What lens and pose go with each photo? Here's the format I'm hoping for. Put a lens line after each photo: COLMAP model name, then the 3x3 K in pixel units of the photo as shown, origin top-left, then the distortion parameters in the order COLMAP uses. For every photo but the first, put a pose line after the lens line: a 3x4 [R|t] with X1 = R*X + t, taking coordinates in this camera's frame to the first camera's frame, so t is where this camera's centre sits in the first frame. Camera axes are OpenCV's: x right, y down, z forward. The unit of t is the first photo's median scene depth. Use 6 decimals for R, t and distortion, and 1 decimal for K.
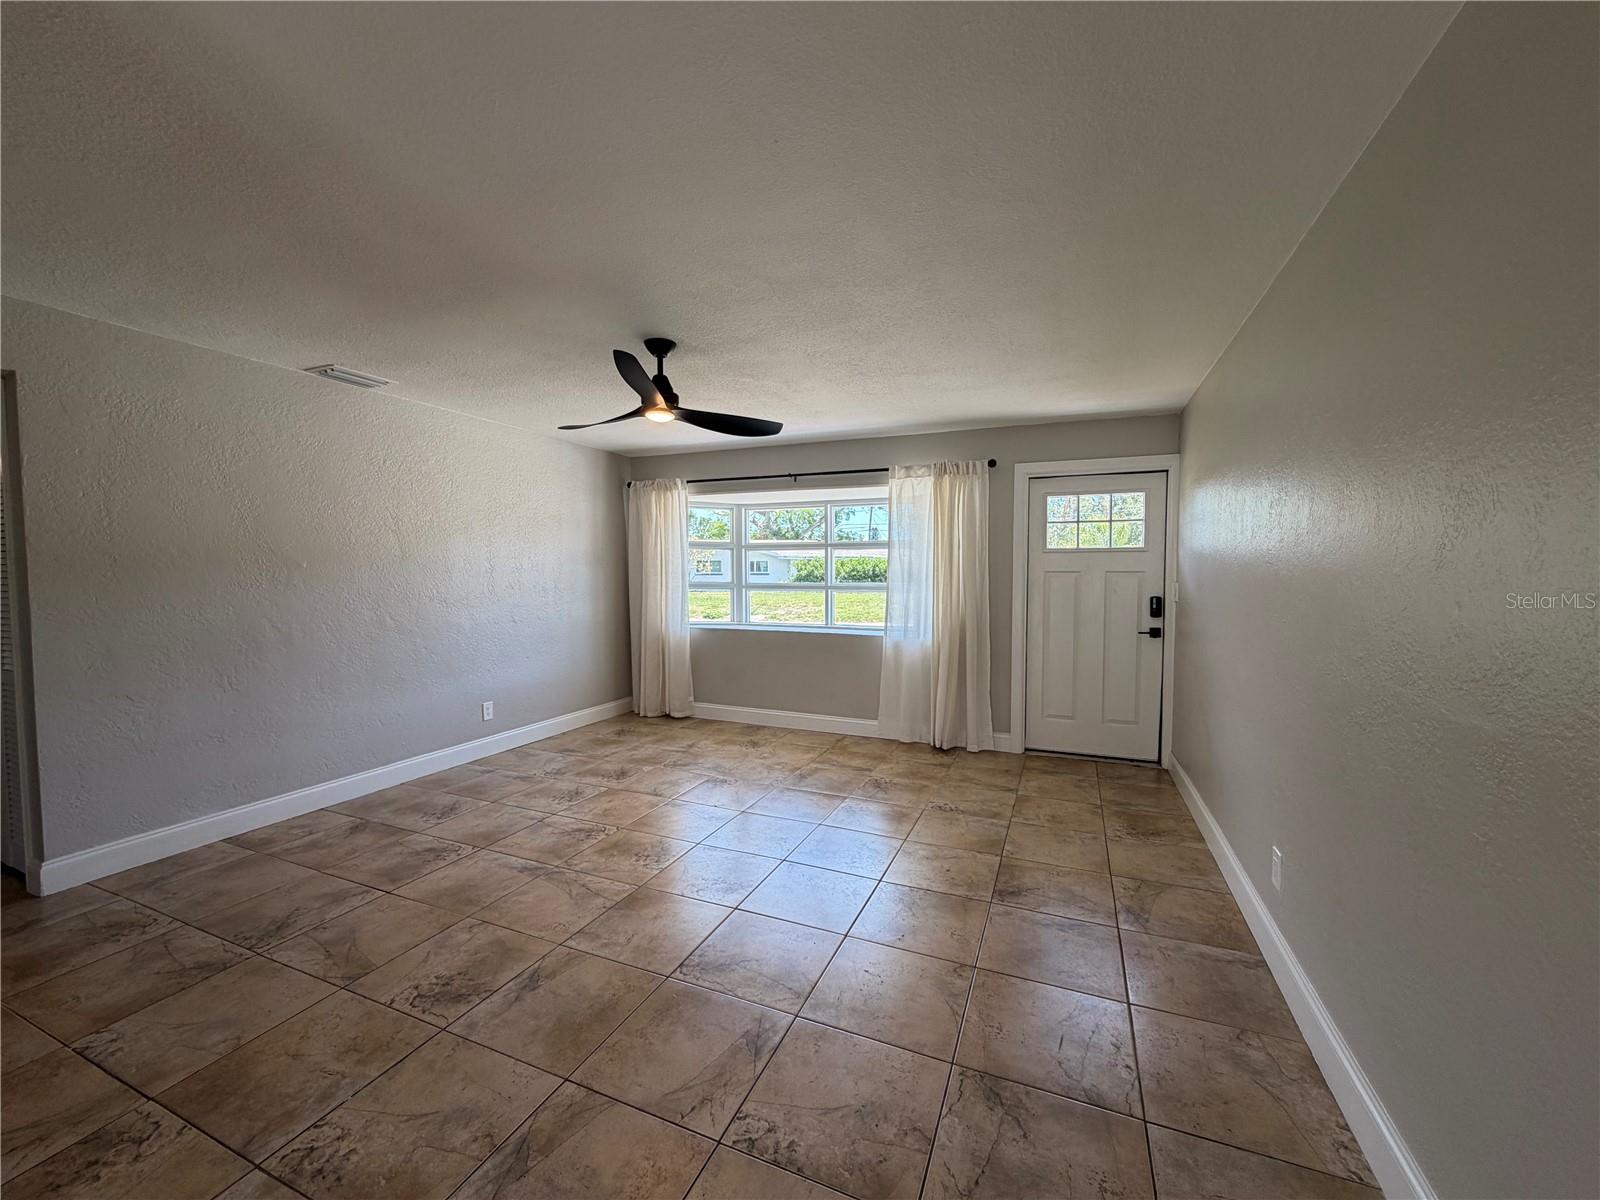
lens RADIAL K [[635.8, 0, 797.2], [0, 635.8, 600.6], [0, 0, 1]] dist [-0.001011, 0.000077]
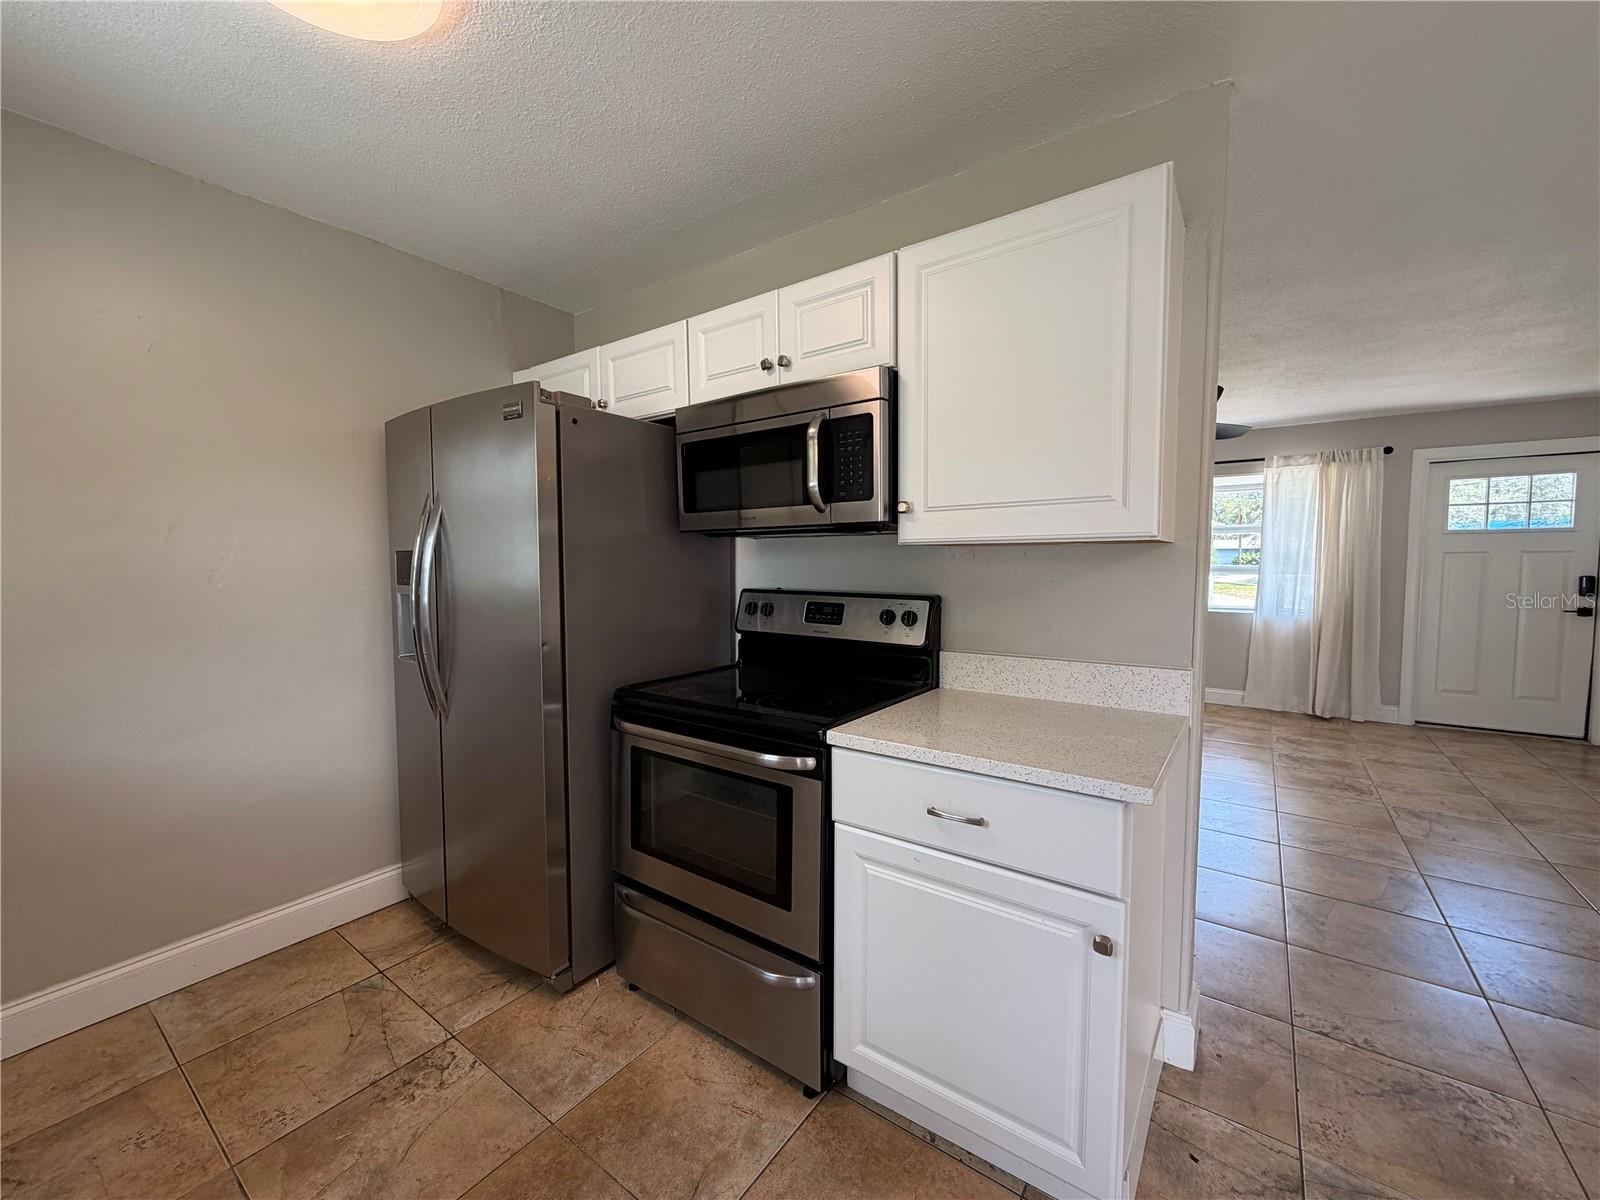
lens RADIAL K [[635.8, 0, 797.2], [0, 635.8, 600.6], [0, 0, 1]] dist [-0.001011, 0.000077]
pose [[0.974804, 0.009452, -0.222863, -0.415376], [-0.005923, 0.999846, 0.016501, 0.022859], [0.222985, -0.014766, 0.974710, -0.254036]]
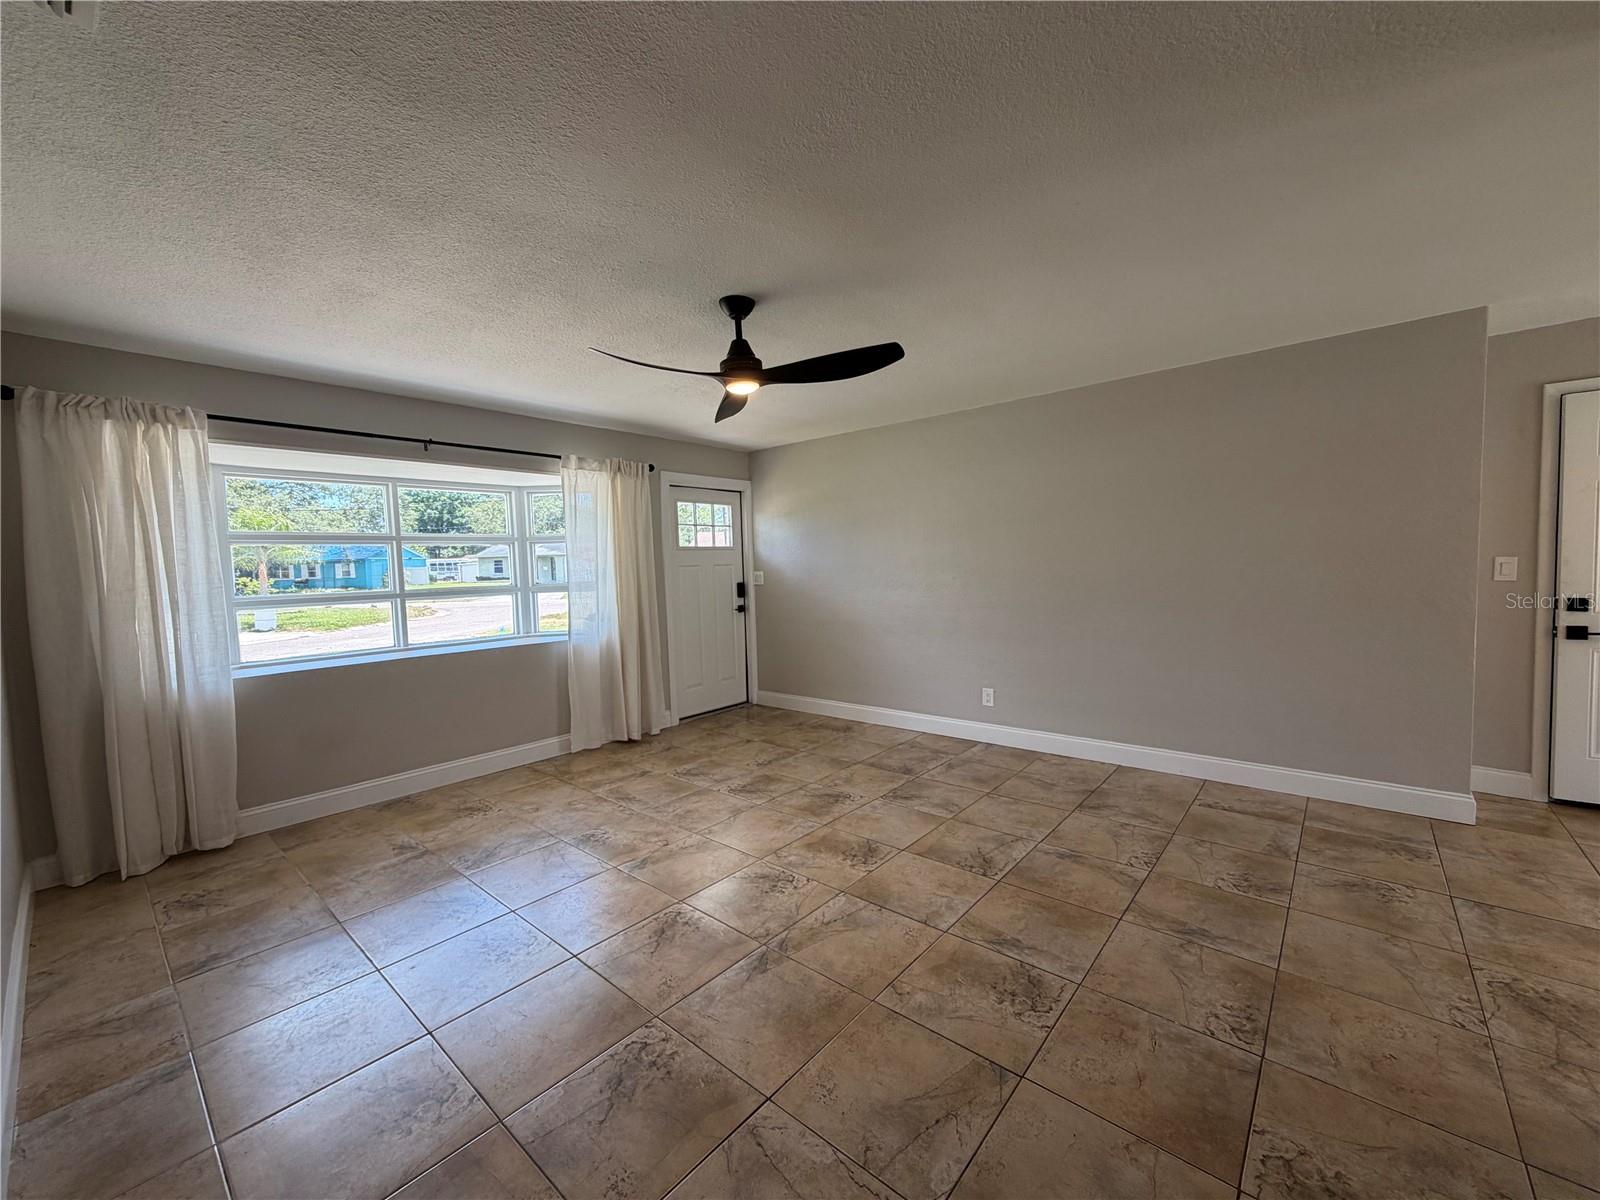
lens RADIAL K [[635.8, 0, 797.2], [0, 635.8, 600.6], [0, 0, 1]] dist [-0.001011, 0.000077]
pose [[0.307524, -0.067743, 0.949126, -0.671337], [0.071746, 0.996274, 0.047862, -0.022808], [-0.948832, 0.053377, 0.311239, 0.433878]]
